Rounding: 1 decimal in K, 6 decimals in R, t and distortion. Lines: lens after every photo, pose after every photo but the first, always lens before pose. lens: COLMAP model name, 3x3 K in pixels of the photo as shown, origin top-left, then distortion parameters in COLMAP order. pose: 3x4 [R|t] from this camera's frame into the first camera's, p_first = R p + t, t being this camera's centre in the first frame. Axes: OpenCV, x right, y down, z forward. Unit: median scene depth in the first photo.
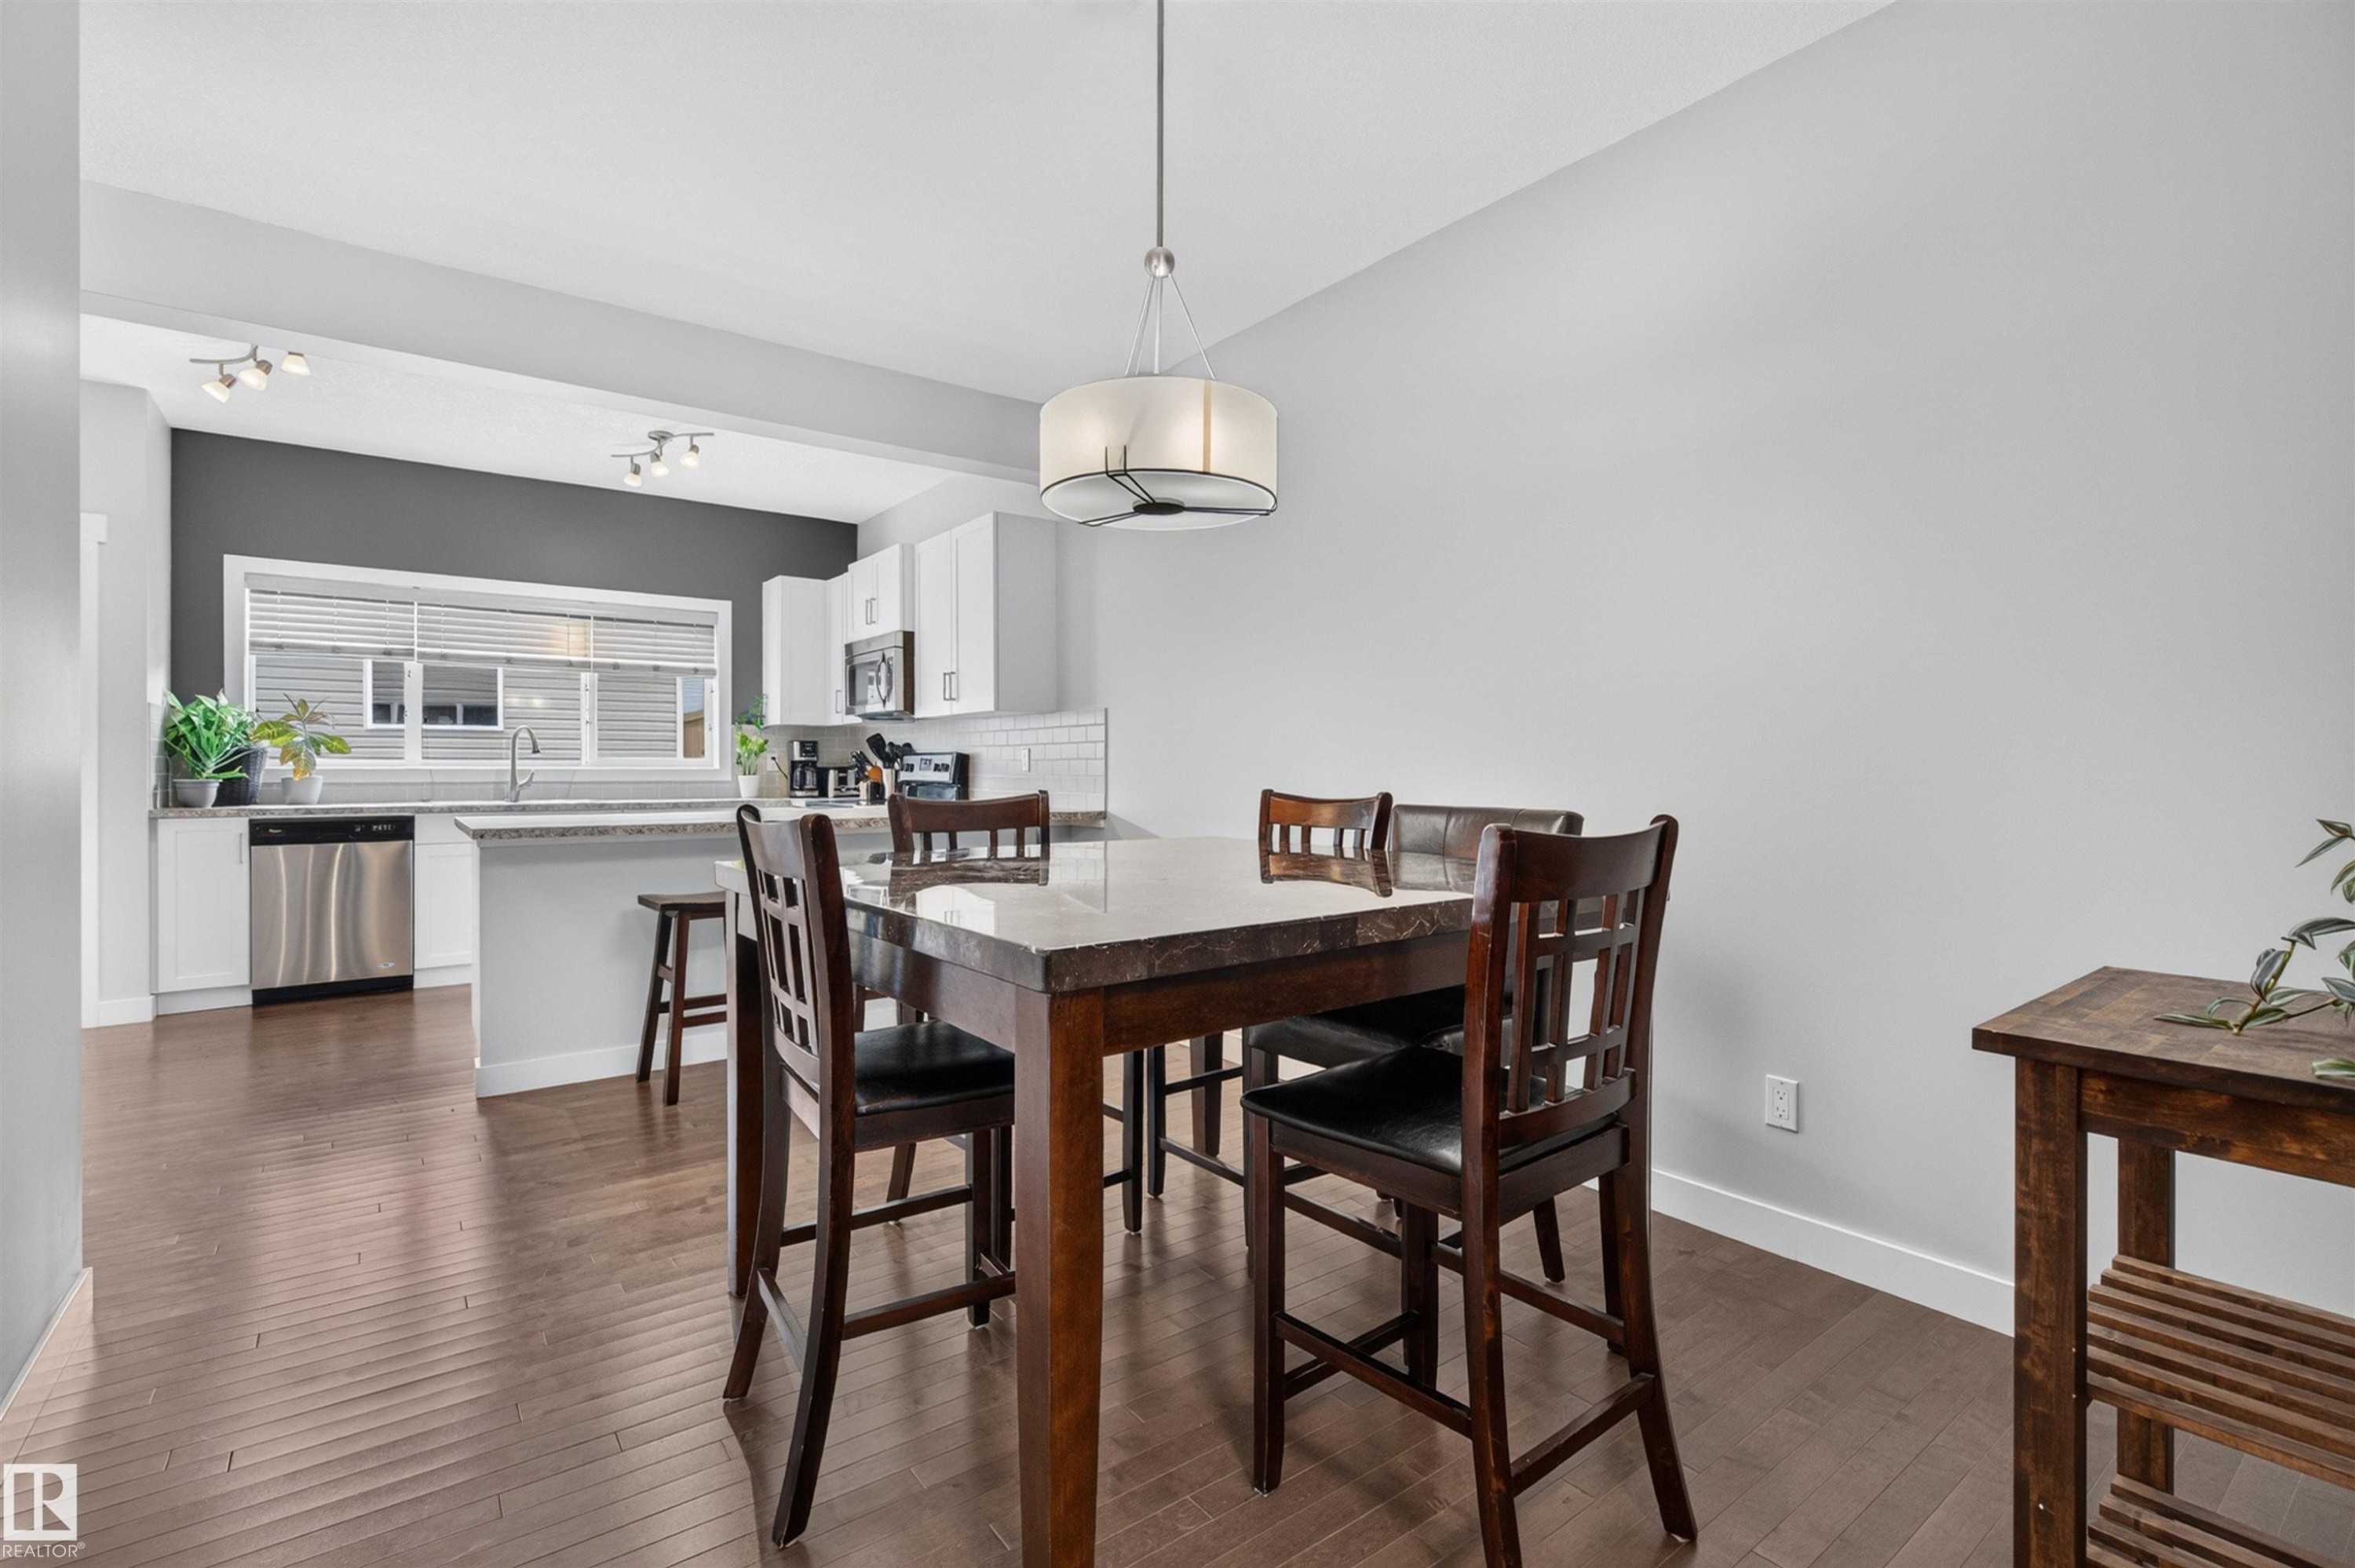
lens RADIAL K [[1067.4, 0, 1177.5], [0, 1067.4, 784.0], [0, 0, 1]] dist [-0.000987, 0.000013]
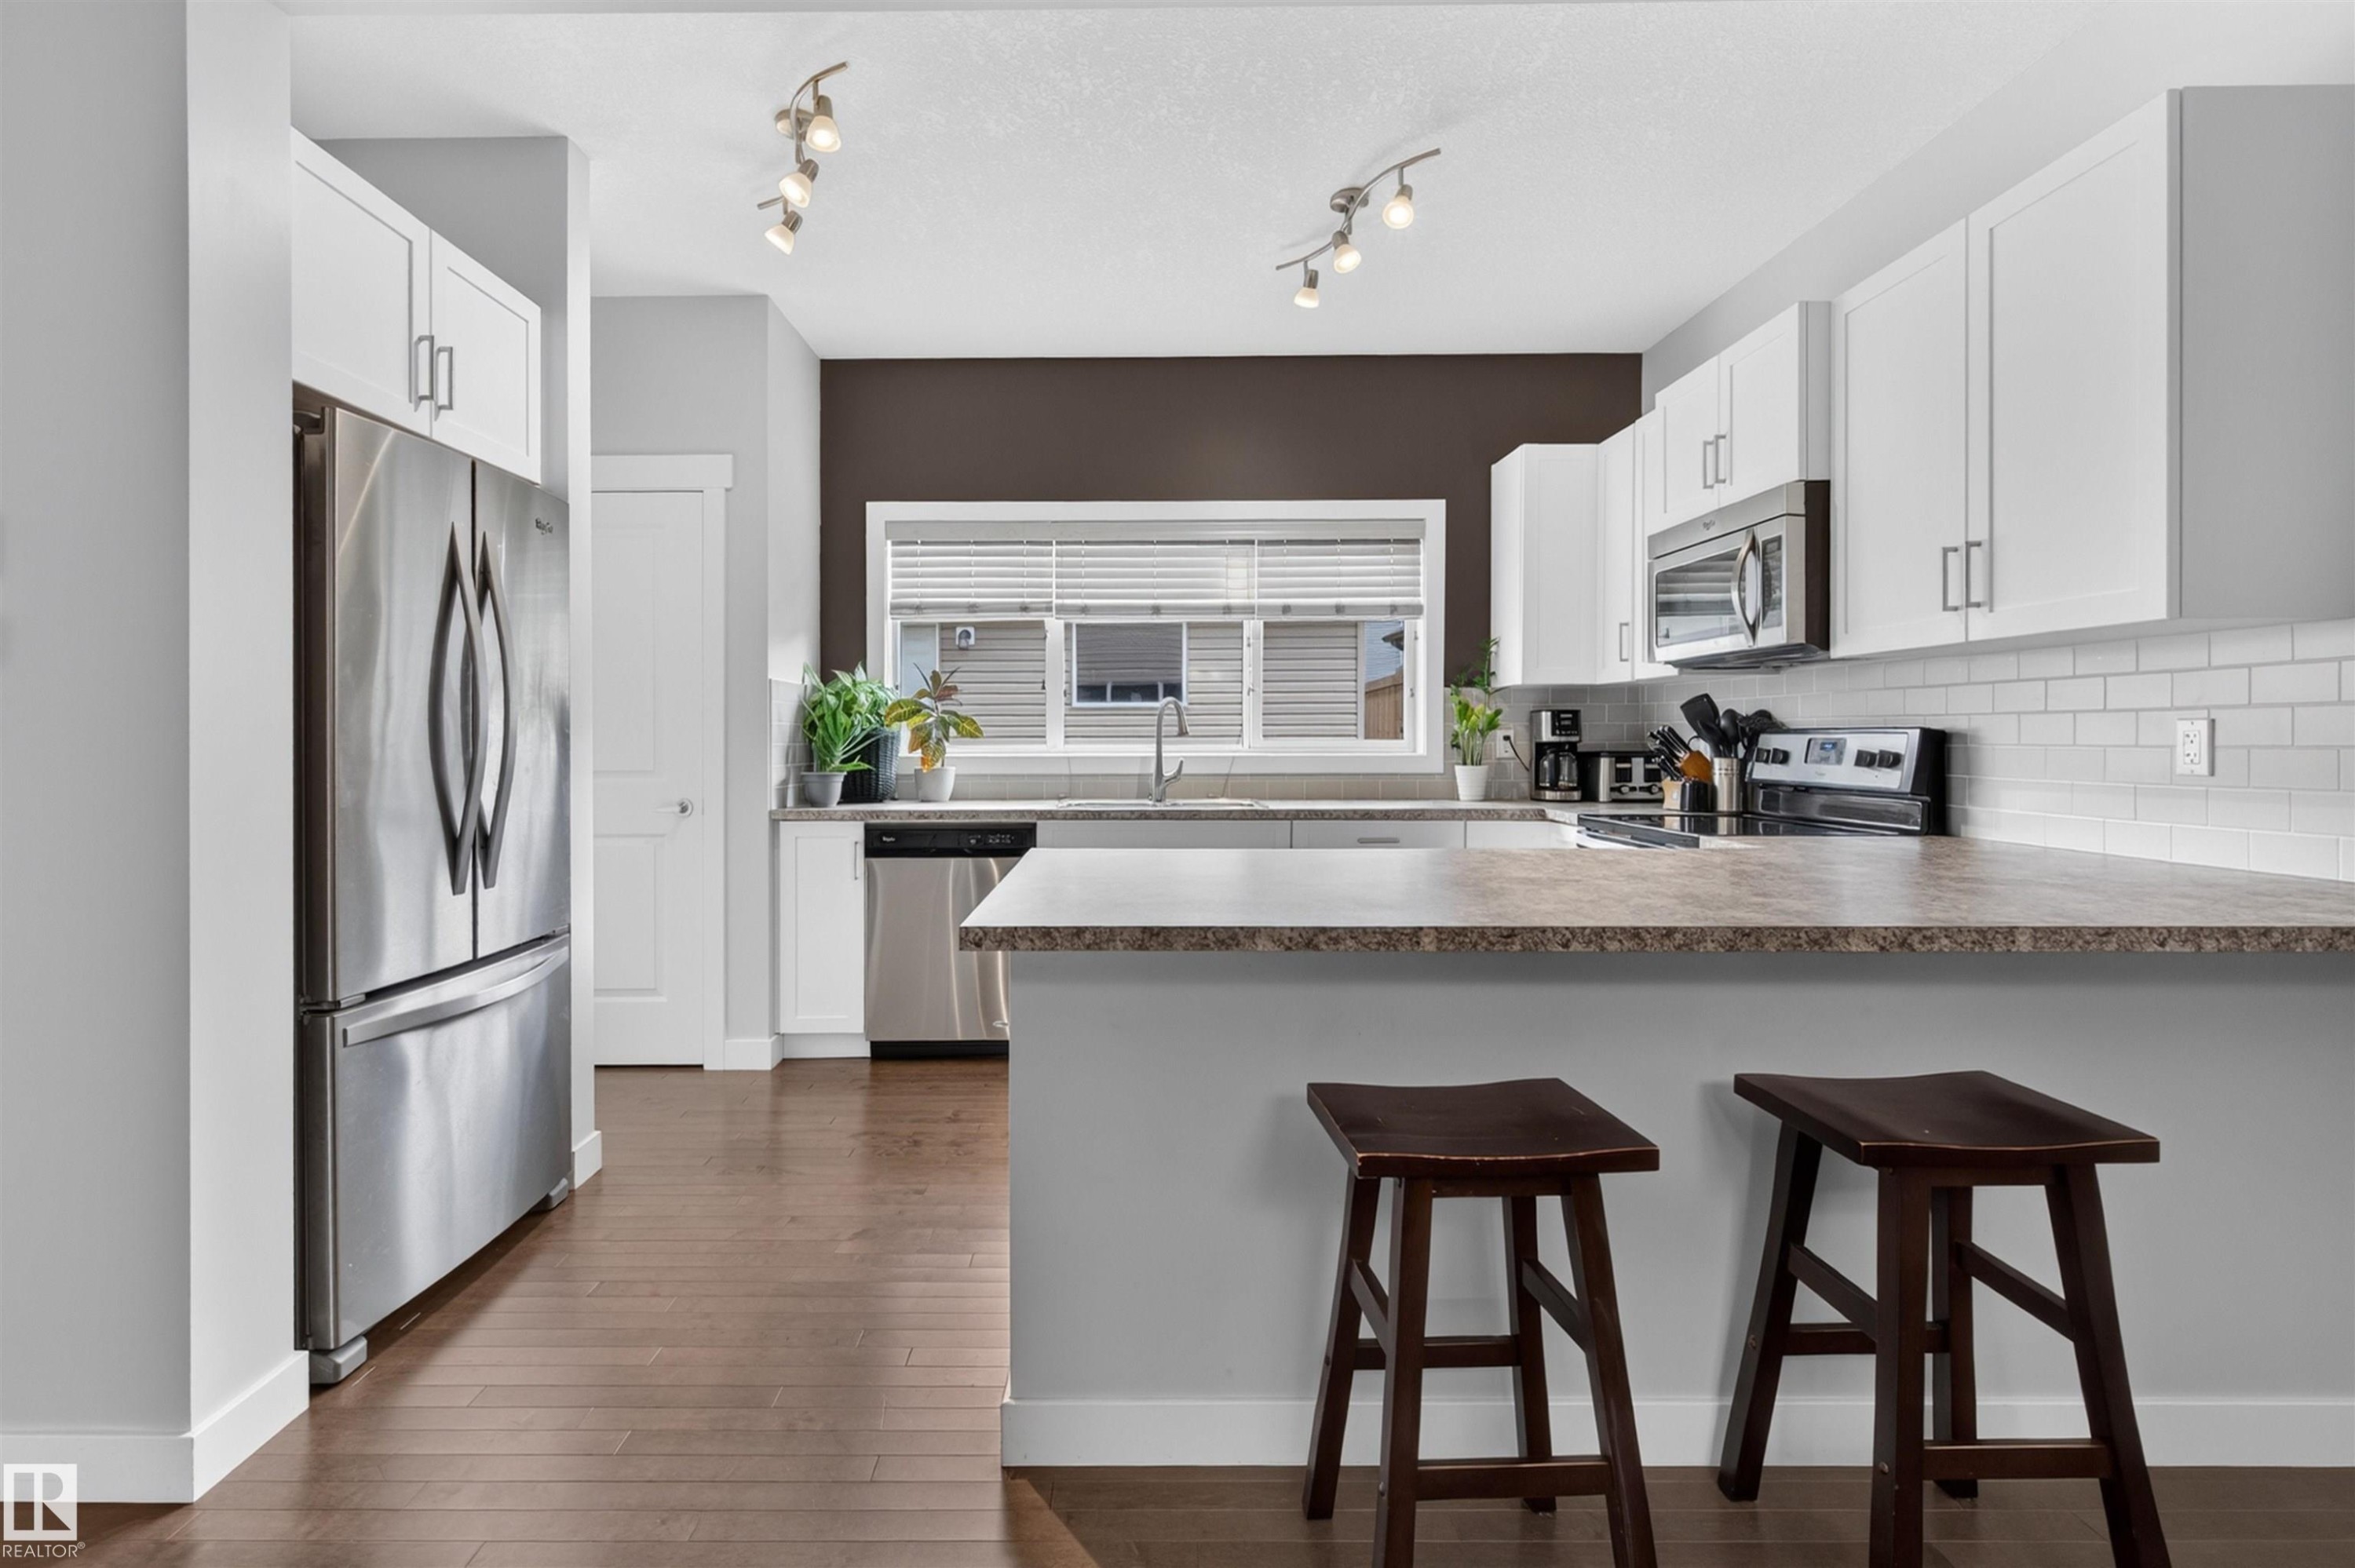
lens RADIAL K [[1100.1, 0, 1116.0], [0, 1100.1, 739.5], [0, 0, 1]] dist [0.000153, 0.000079]
pose [[0.796222, -0.004173, -0.604990, -0.202177], [-0.004757, 0.999902, -0.013156, -0.016651], [0.604986, 0.013353, 0.796124, 0.405406]]
